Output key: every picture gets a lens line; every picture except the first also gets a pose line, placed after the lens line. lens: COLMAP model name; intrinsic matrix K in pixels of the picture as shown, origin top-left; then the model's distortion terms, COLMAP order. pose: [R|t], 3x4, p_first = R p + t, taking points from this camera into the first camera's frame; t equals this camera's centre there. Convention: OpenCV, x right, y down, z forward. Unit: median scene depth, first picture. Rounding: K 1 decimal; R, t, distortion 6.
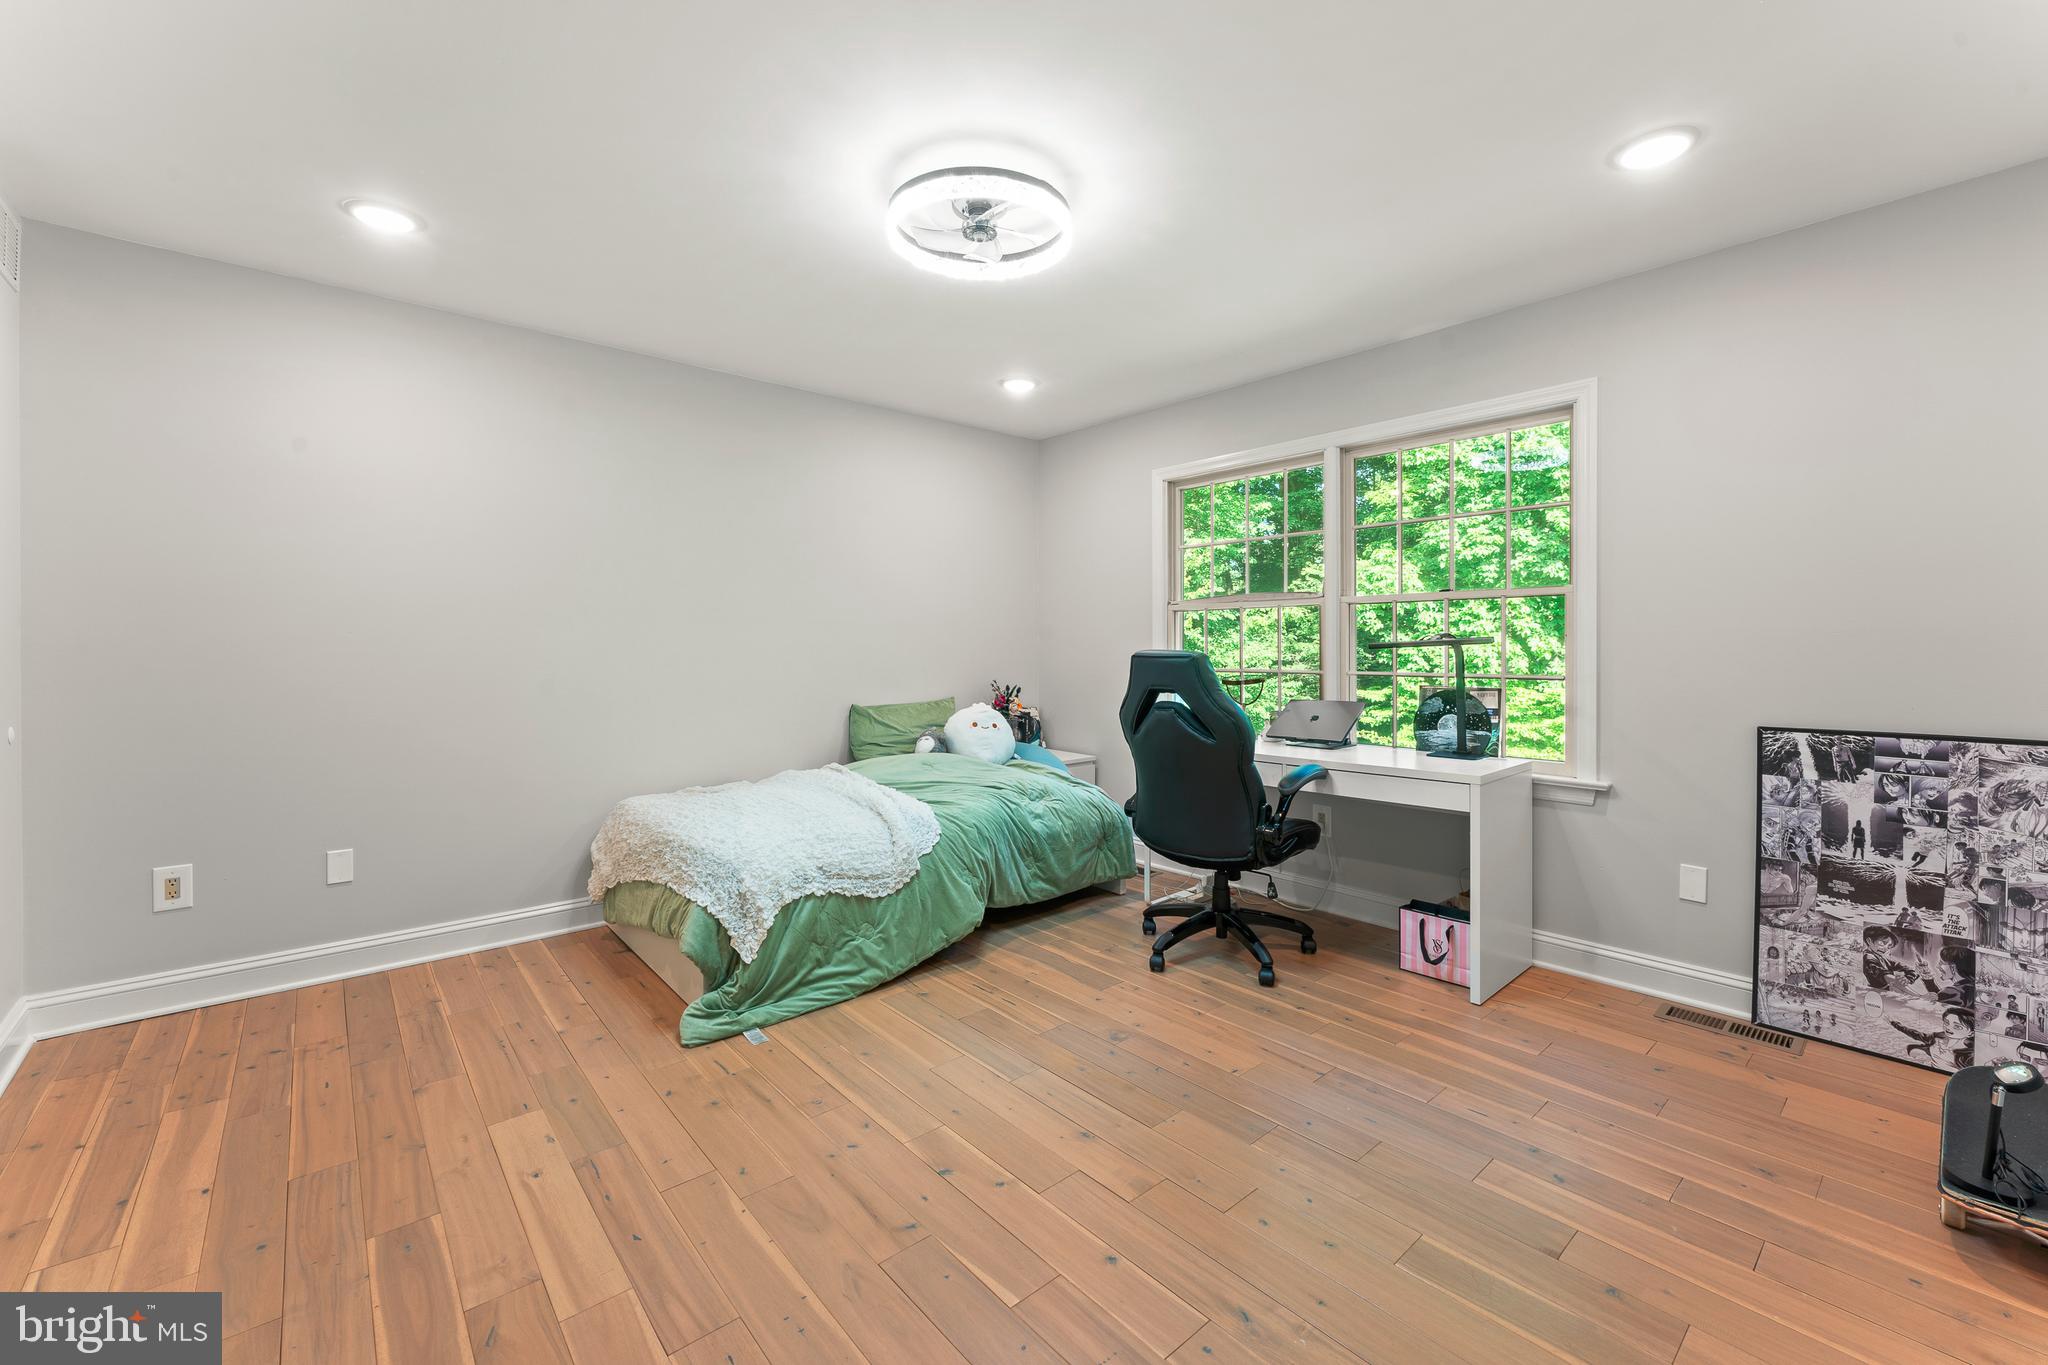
lens RADIAL K [[838.5, 0, 1019.3], [0, 838.5, 673.2], [0, 0, 1]] dist [0.001288, 0.000003]
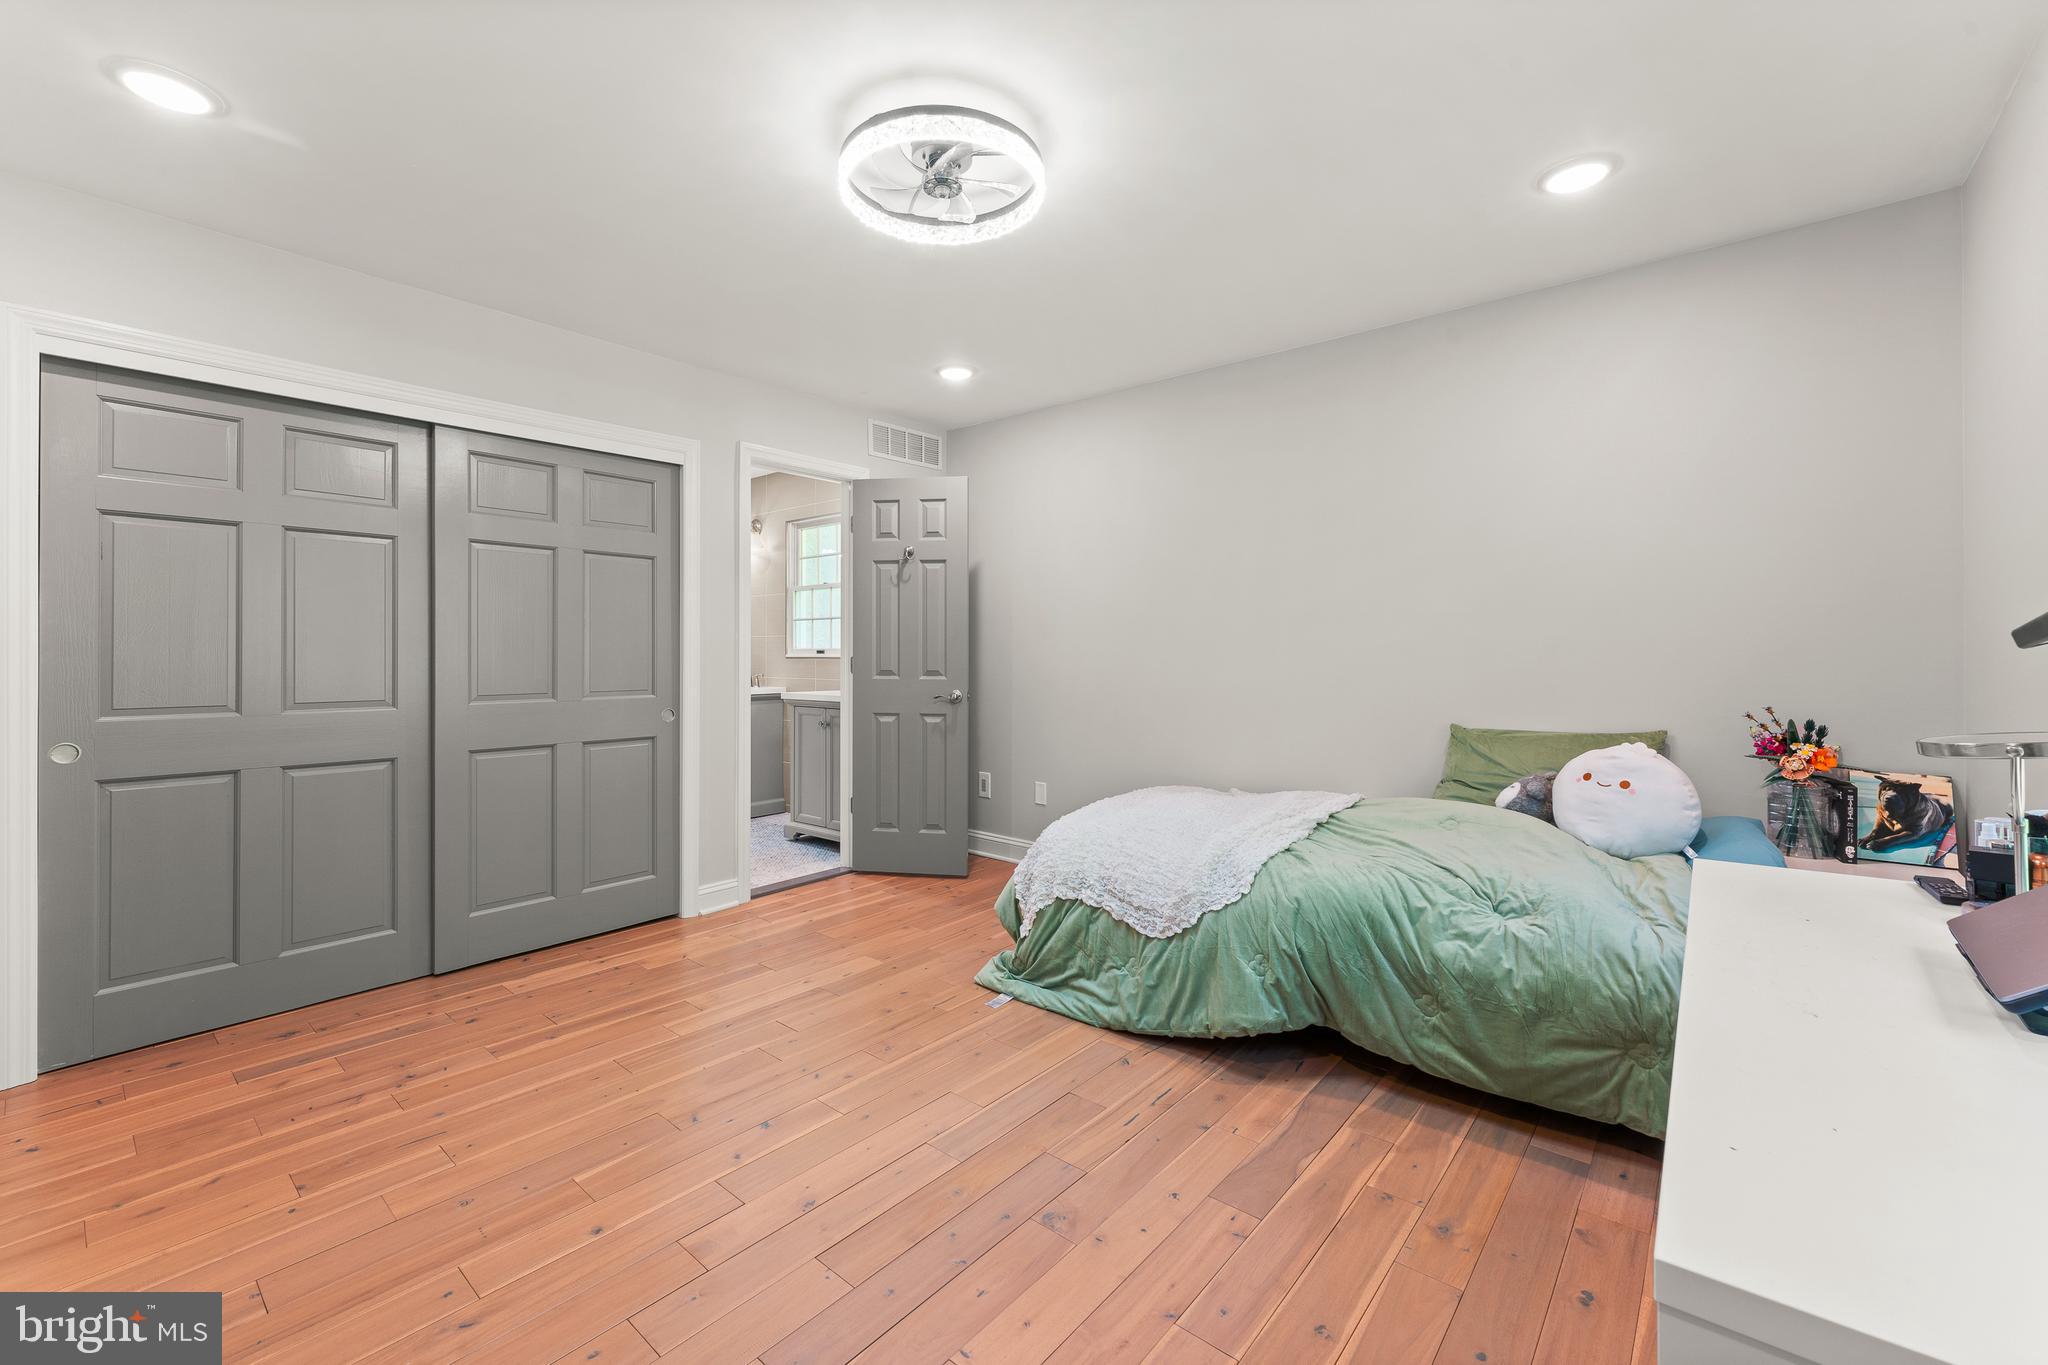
lens RADIAL K [[832.8, 0, 1024.7], [0, 832.8, 652.2], [0, 0, 1]] dist [0.001145, 0.000178]
pose [[0.157572, 0.005620, -0.987492, 0.675440], [-0.025398, 0.999676, 0.001636, -0.025713], [0.987181, 0.024823, 0.157663, 0.741146]]
